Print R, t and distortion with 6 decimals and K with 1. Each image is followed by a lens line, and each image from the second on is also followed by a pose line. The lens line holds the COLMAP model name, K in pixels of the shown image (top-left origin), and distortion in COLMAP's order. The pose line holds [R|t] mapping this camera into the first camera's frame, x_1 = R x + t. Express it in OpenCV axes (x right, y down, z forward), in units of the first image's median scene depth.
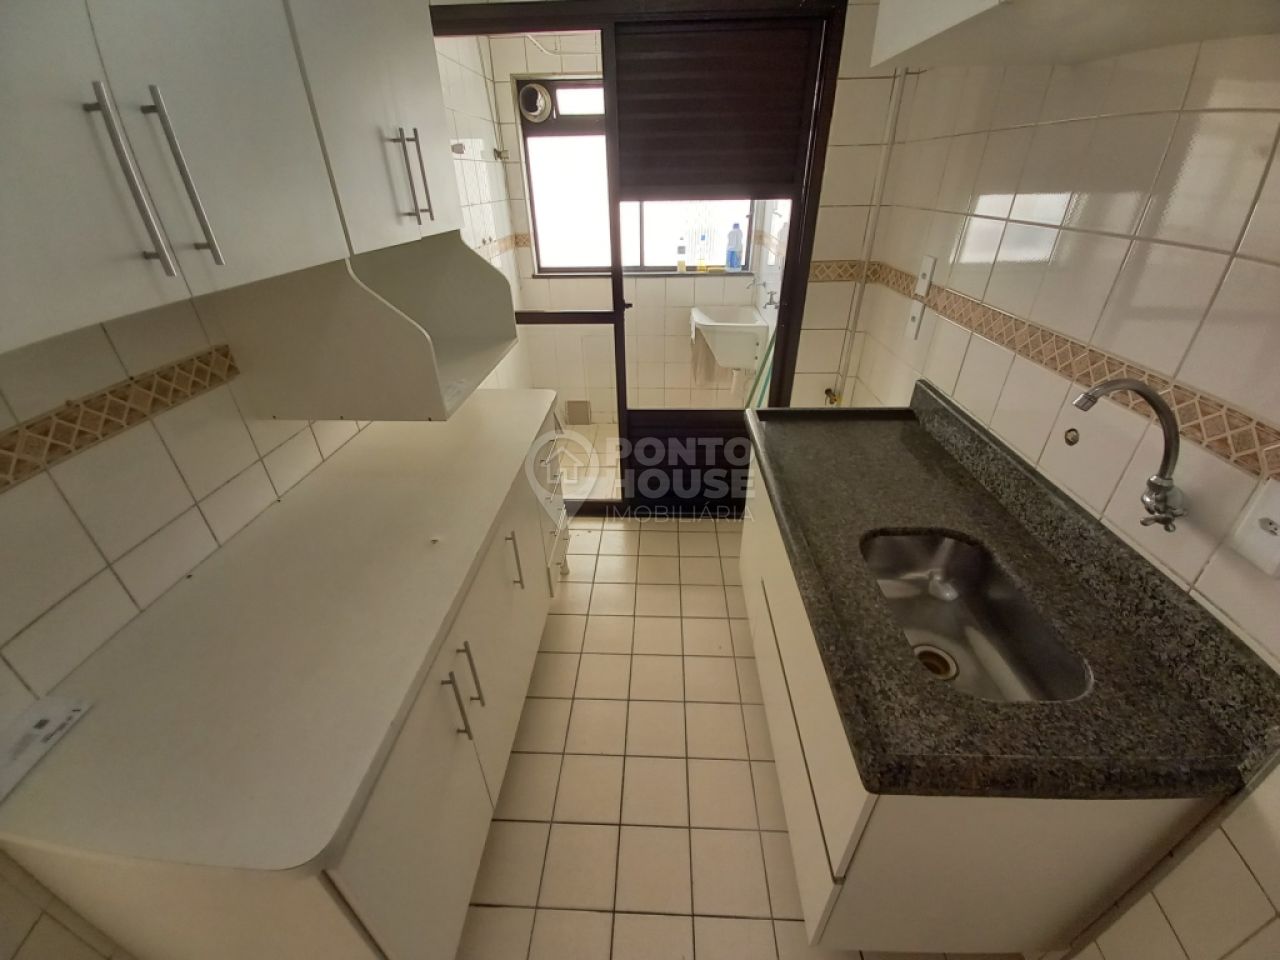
lens RADIAL K [[503.4, 0, 642.4], [0, 503.4, 469.4], [0, 0, 1]] dist [-0.000519, -0.004947]
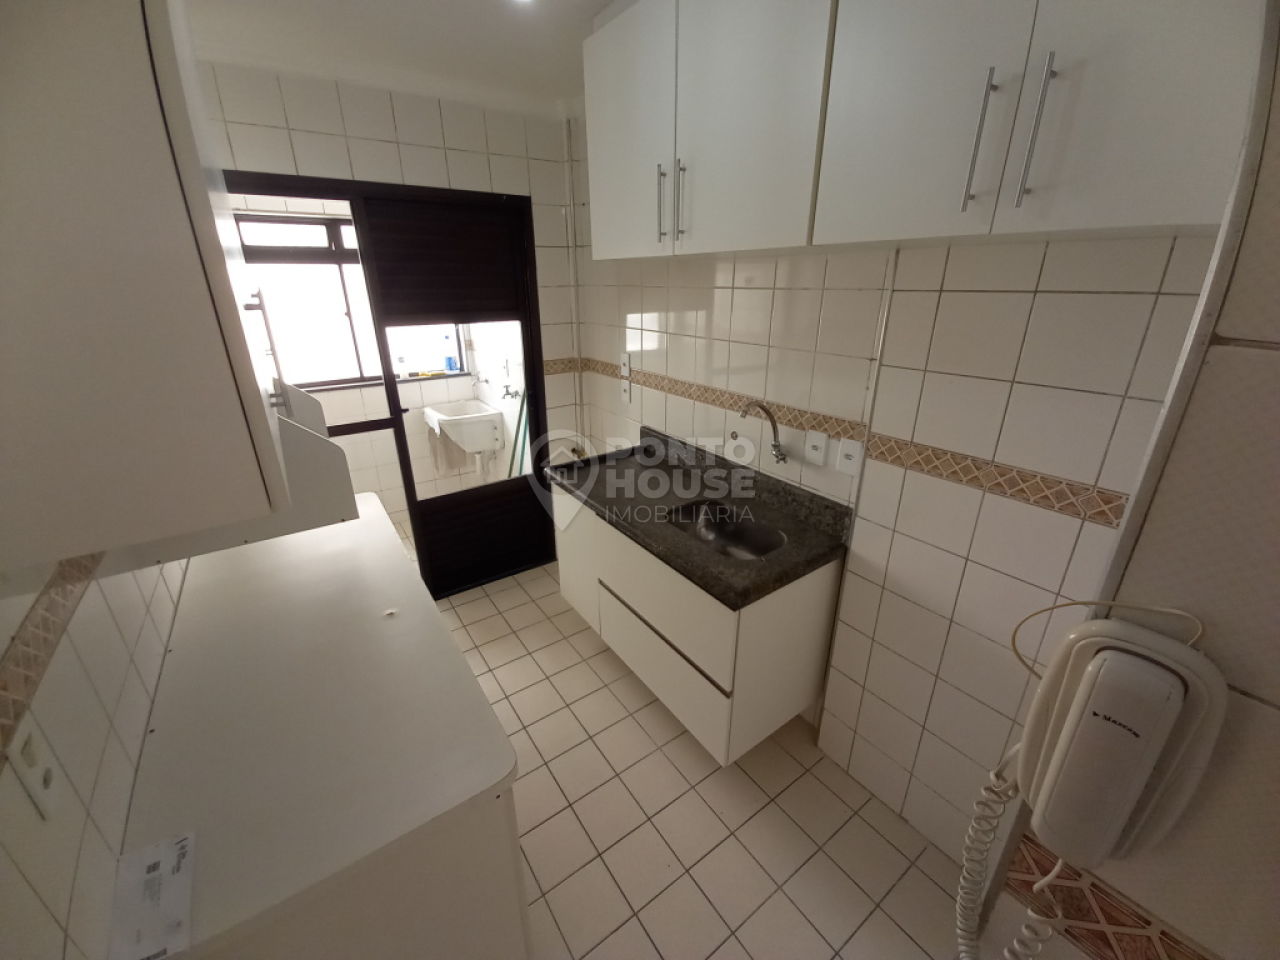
lens RADIAL K [[503.4, 0, 636.9], [0, 503.4, 467.2], [0, 0, 1]] dist [-0.000519, -0.004947]
pose [[0.789046, -0.204594, 0.579264, -0.353362], [0.301098, 0.950689, -0.074362, 0.047962], [-0.535486, 0.233090, 0.811741, -0.212337]]
